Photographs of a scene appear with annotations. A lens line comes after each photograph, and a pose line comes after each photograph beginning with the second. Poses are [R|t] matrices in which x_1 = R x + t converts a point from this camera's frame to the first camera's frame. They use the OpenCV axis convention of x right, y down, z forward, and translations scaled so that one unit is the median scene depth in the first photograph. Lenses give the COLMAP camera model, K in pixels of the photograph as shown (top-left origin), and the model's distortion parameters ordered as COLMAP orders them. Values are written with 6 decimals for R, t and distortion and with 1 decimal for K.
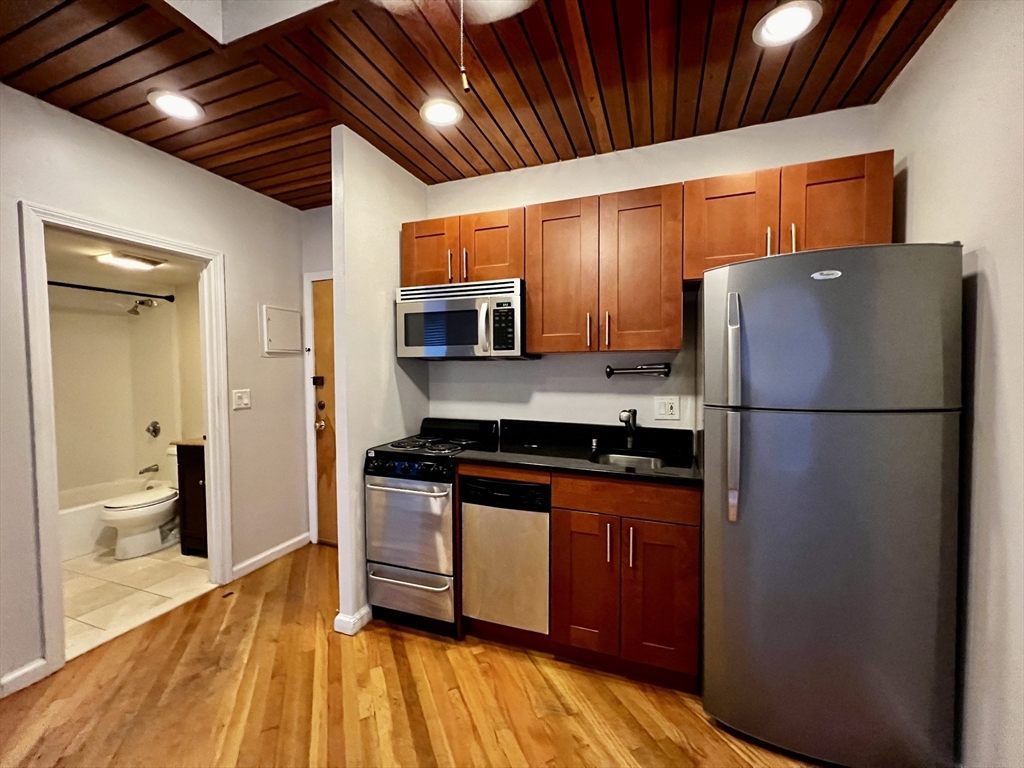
lens RADIAL K [[409.3, 0, 511.5], [0, 409.3, 382.3], [0, 0, 1]] dist [0.003469, -0.000379]
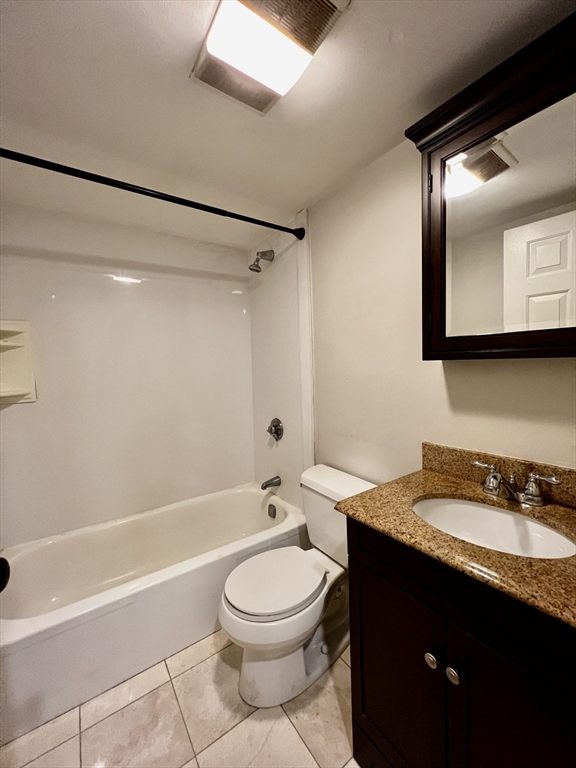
lens RADIAL K [[307.0, 0, 286.4], [0, 307.0, 379.9], [0, 0, 1]] dist [0.003469, -0.000379]
pose [[0.823794, 0.026183, -0.566284, -0.550442], [-0.000618, 0.998974, 0.045290, 0.000377], [0.566889, -0.036960, 0.822965, 0.565122]]
